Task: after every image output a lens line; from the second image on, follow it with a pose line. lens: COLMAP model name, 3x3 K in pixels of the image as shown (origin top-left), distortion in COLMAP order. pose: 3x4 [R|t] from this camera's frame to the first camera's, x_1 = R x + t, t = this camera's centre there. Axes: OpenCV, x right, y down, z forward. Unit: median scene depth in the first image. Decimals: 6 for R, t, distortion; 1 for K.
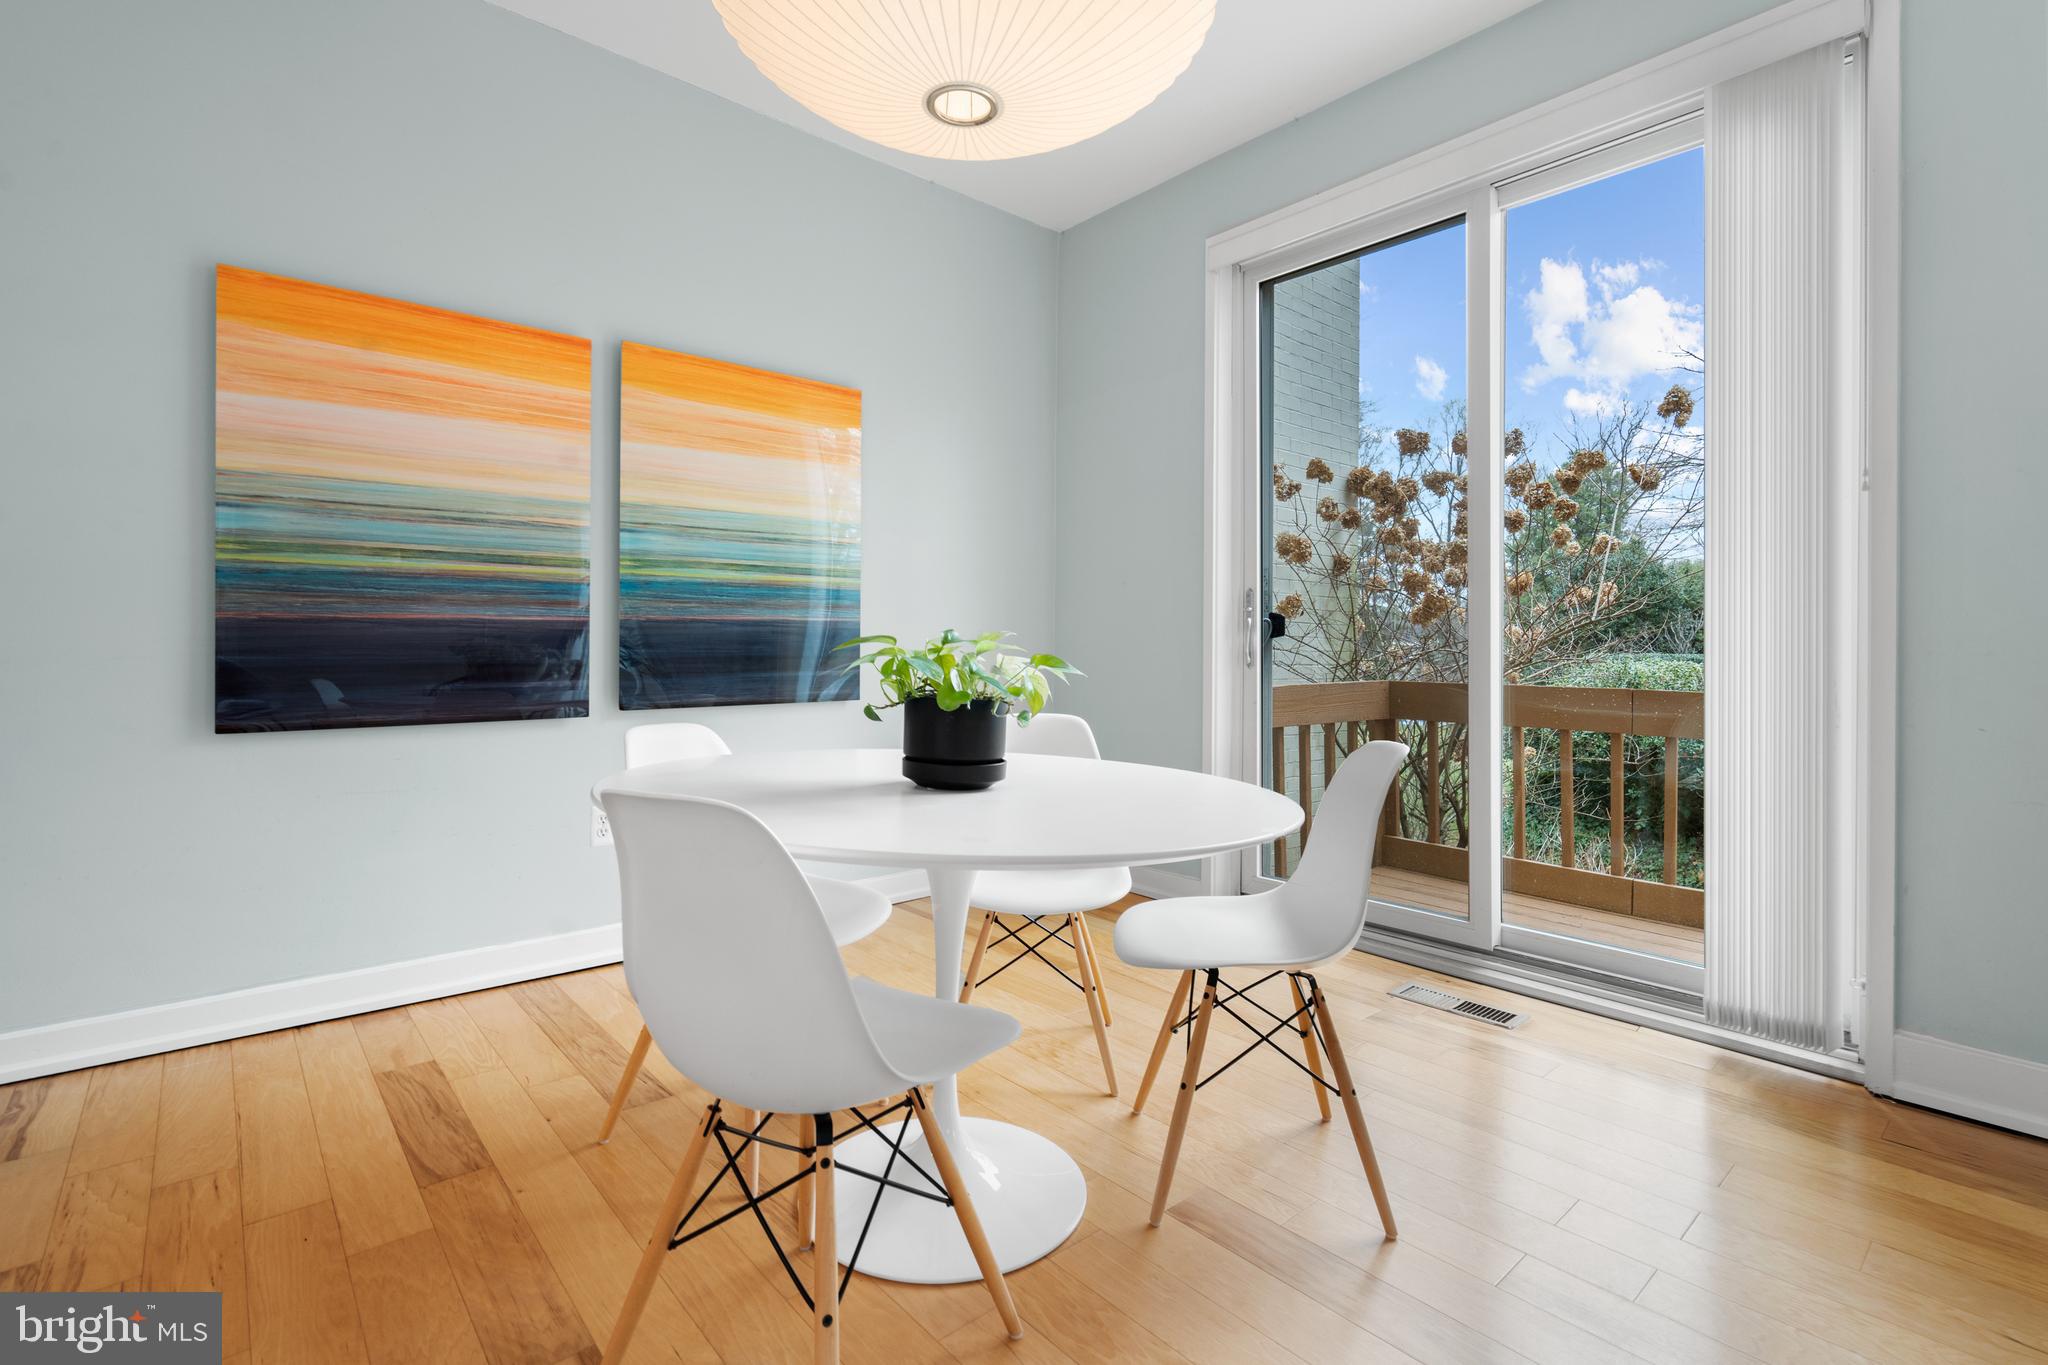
lens RADIAL K [[932.3, 0, 1014.0], [0, 932.3, 664.1], [0, 0, 1]] dist [-0.003704, 0.000618]
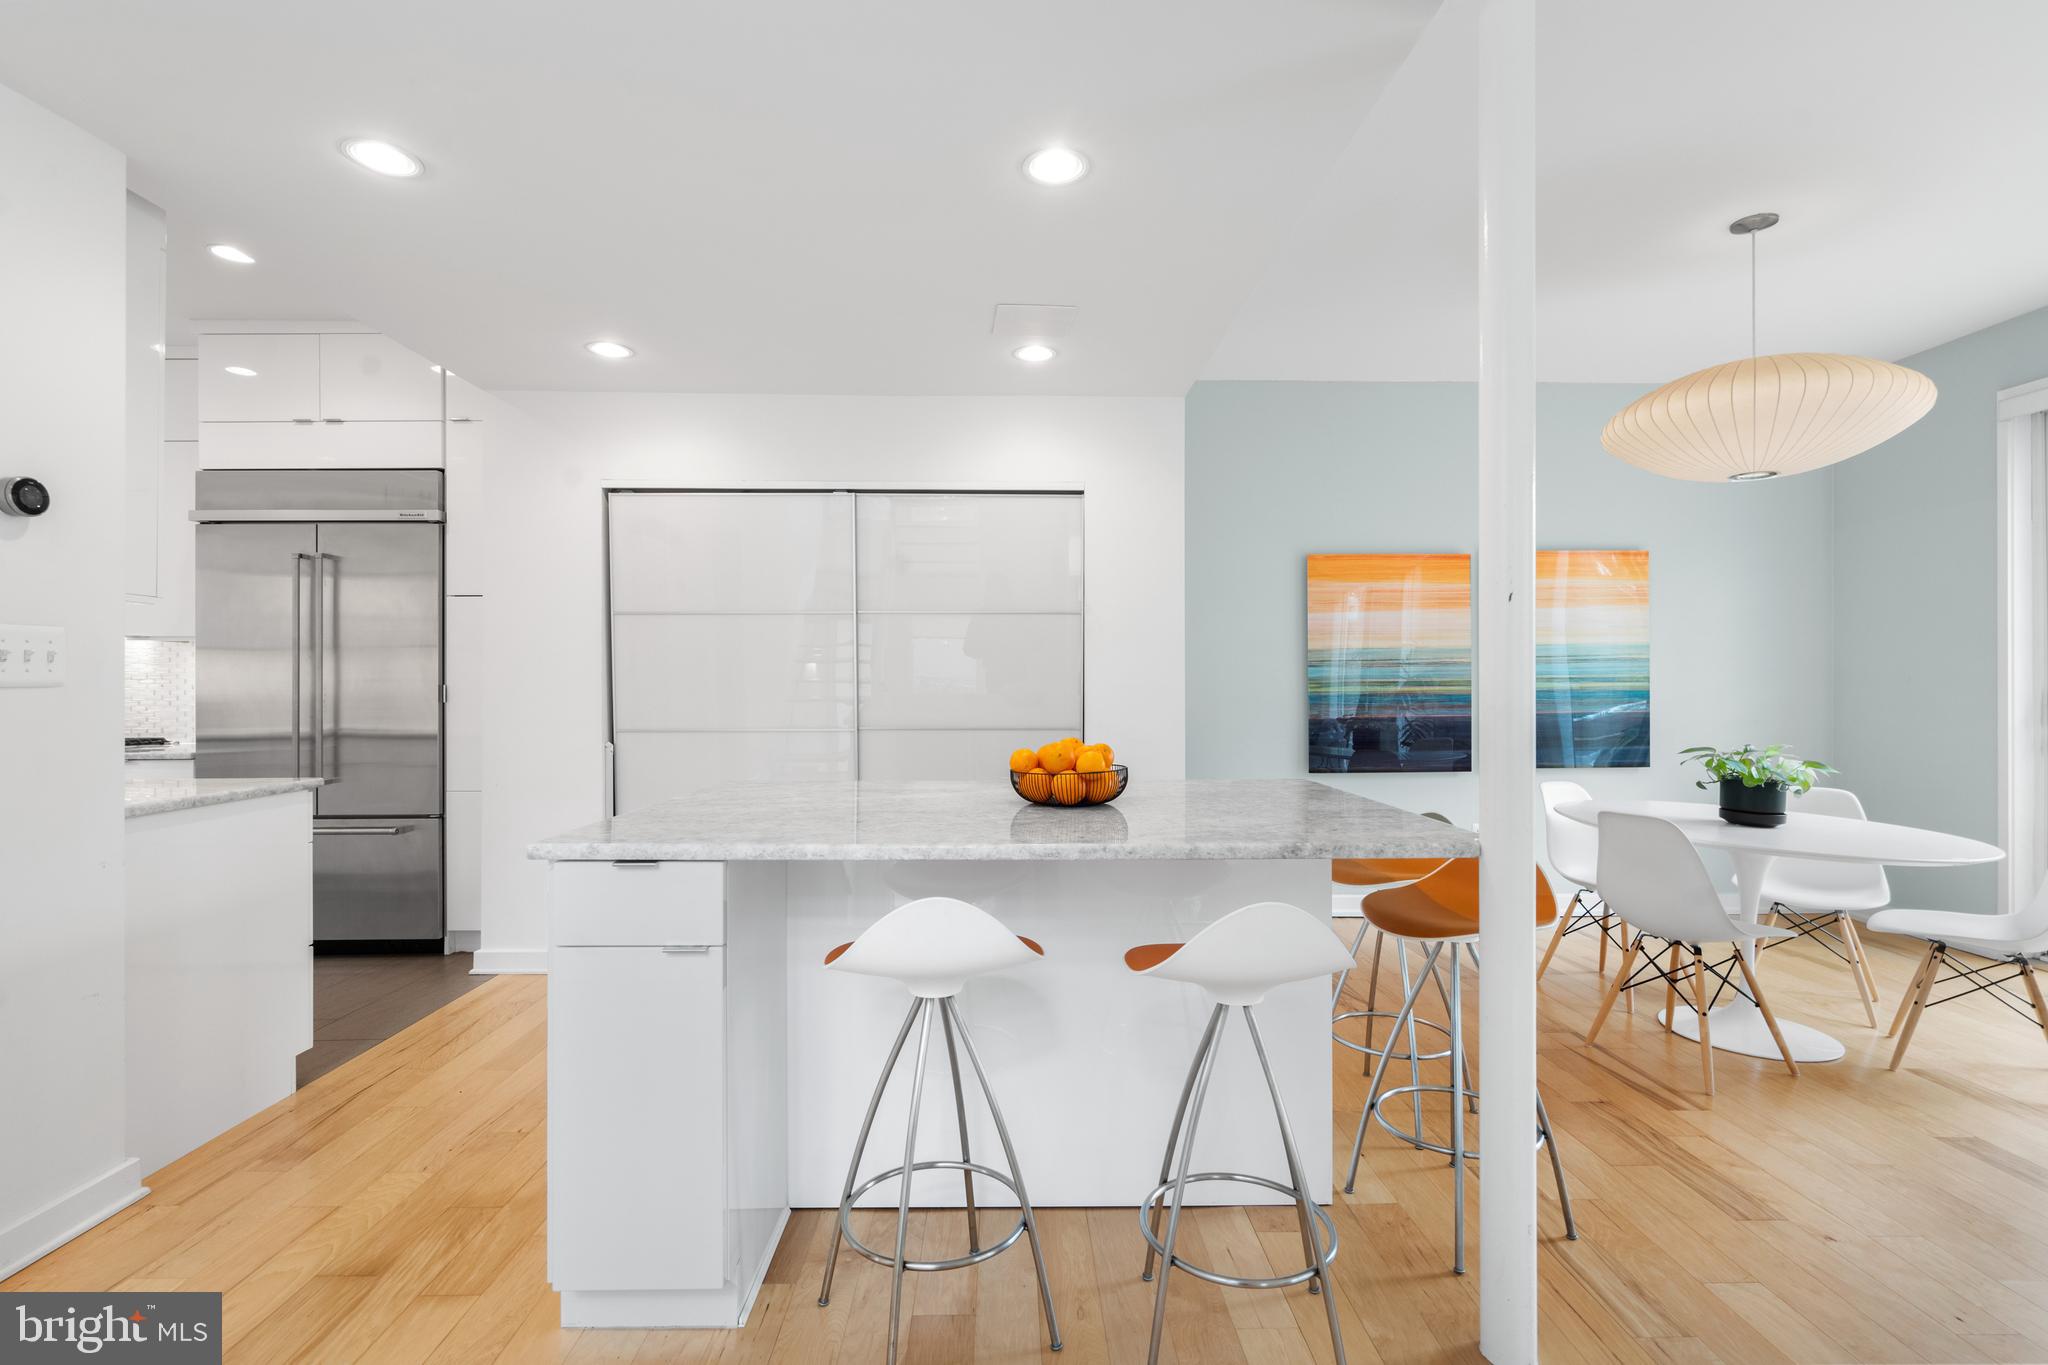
lens RADIAL K [[932.3, 0, 997.1], [0, 932.3, 682.8], [0, 0, 1]] dist [-0.003704, 0.000618]
pose [[0.762449, -0.006747, -0.647013, -0.006988], [-0.003357, 0.999891, -0.014383, -0.134744], [0.647039, 0.013138, 0.762344, -1.527548]]
